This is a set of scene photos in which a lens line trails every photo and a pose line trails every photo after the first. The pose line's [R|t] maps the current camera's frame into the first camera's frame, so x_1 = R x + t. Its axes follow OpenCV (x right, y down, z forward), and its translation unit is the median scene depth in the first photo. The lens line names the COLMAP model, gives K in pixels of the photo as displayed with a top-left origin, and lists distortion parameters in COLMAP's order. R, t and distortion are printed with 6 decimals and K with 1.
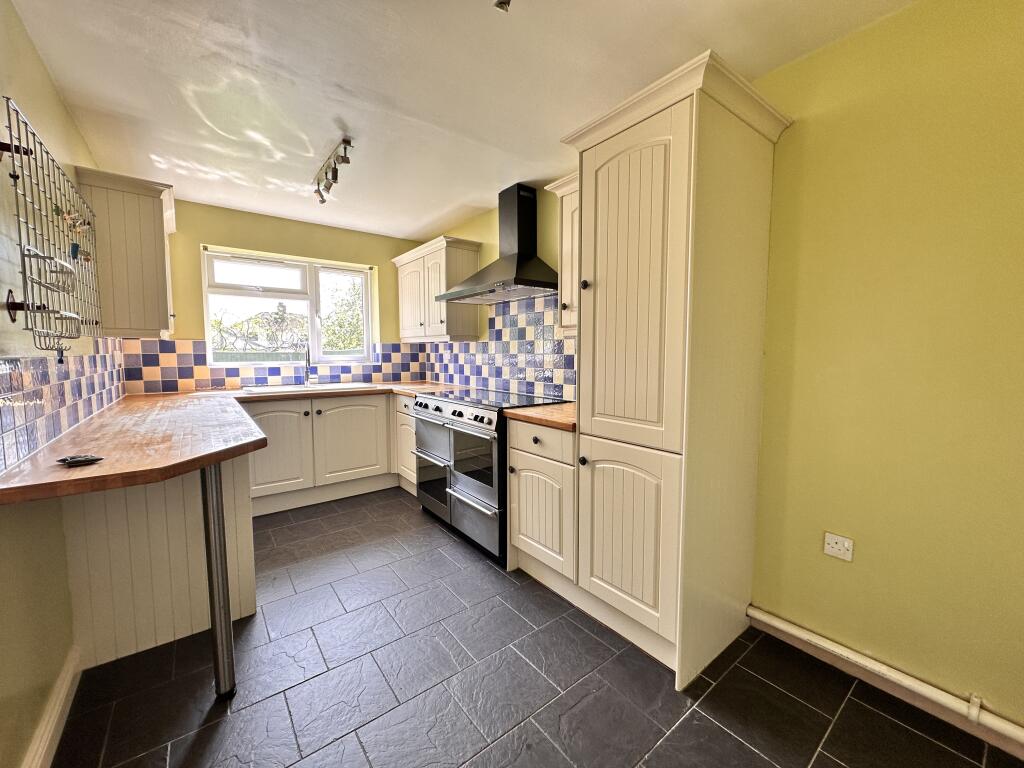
lens RADIAL K [[406.3, 0, 511.6], [0, 406.3, 383.4], [0, 0, 1]] dist [-0.001241, 0.000375]
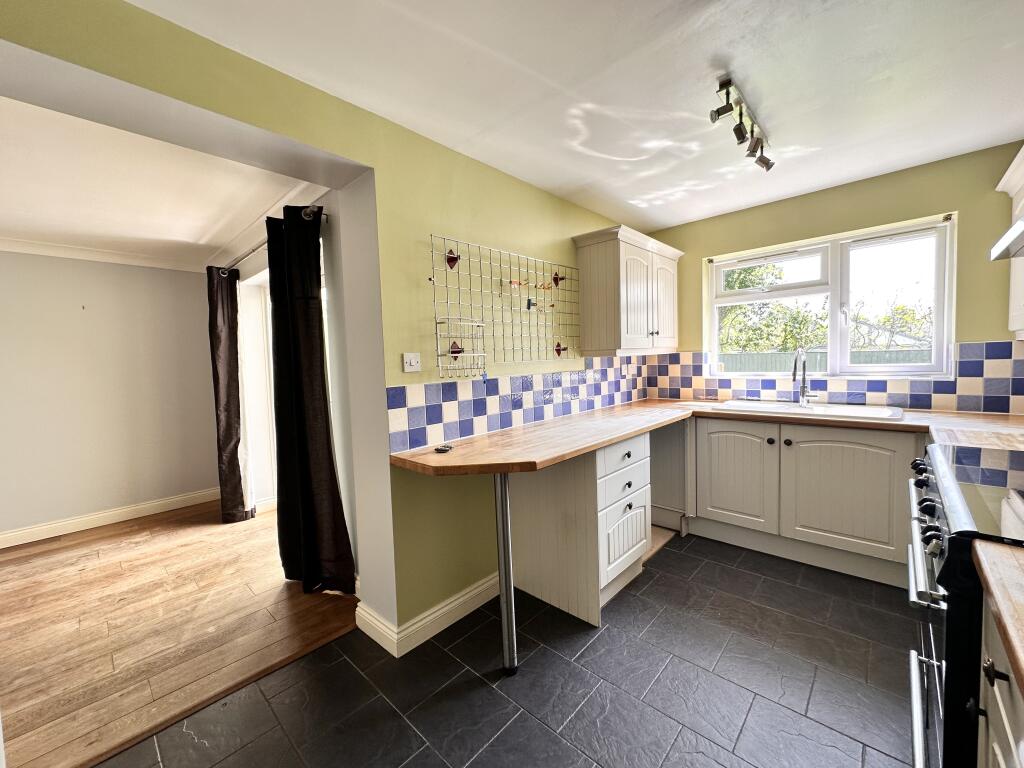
lens RADIAL K [[406.3, 0, 513.1], [0, 406.3, 383.2], [0, 0, 1]] dist [-0.001241, 0.000375]
pose [[0.162458, 0.053803, -0.985247, 0.196893], [-0.042866, 0.997954, 0.047429, -0.056603], [0.985784, 0.034528, 0.164432, 0.374049]]
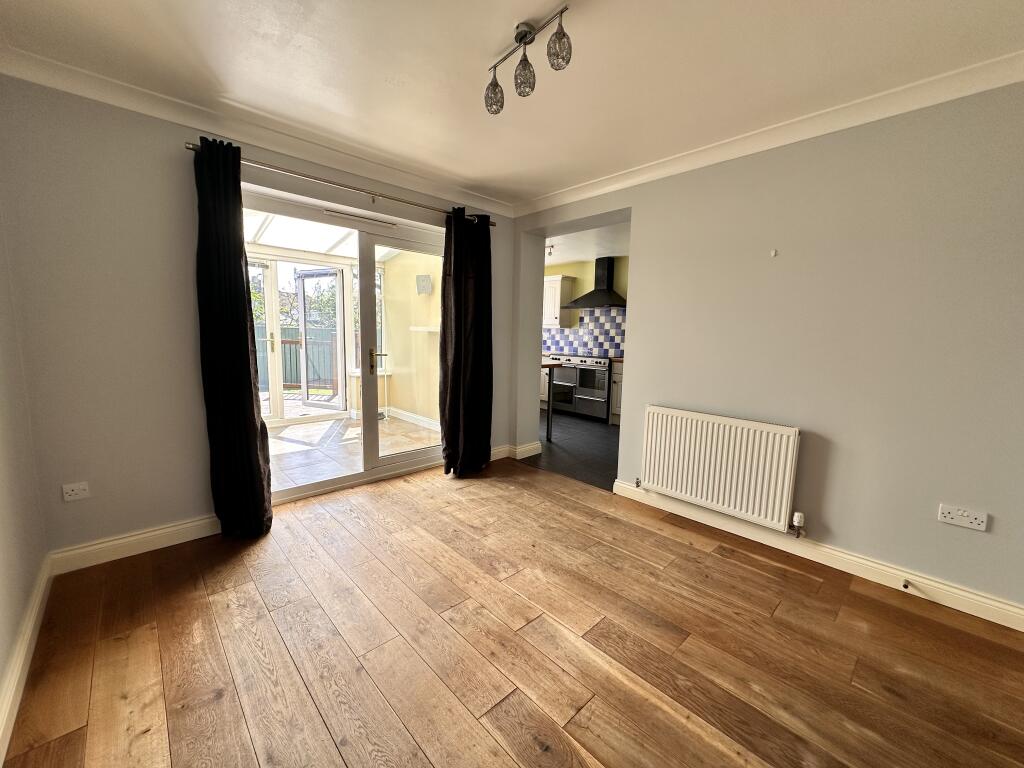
lens RADIAL K [[406.3, 0, 508.8], [0, 406.3, 382.0], [0, 0, 1]] dist [-0.001241, 0.000375]
pose [[0.995833, 0.012683, 0.090305, -0.627046], [-0.016718, 0.998889, 0.044063, 0.080105], [-0.089646, -0.045389, 0.994939, -1.026901]]
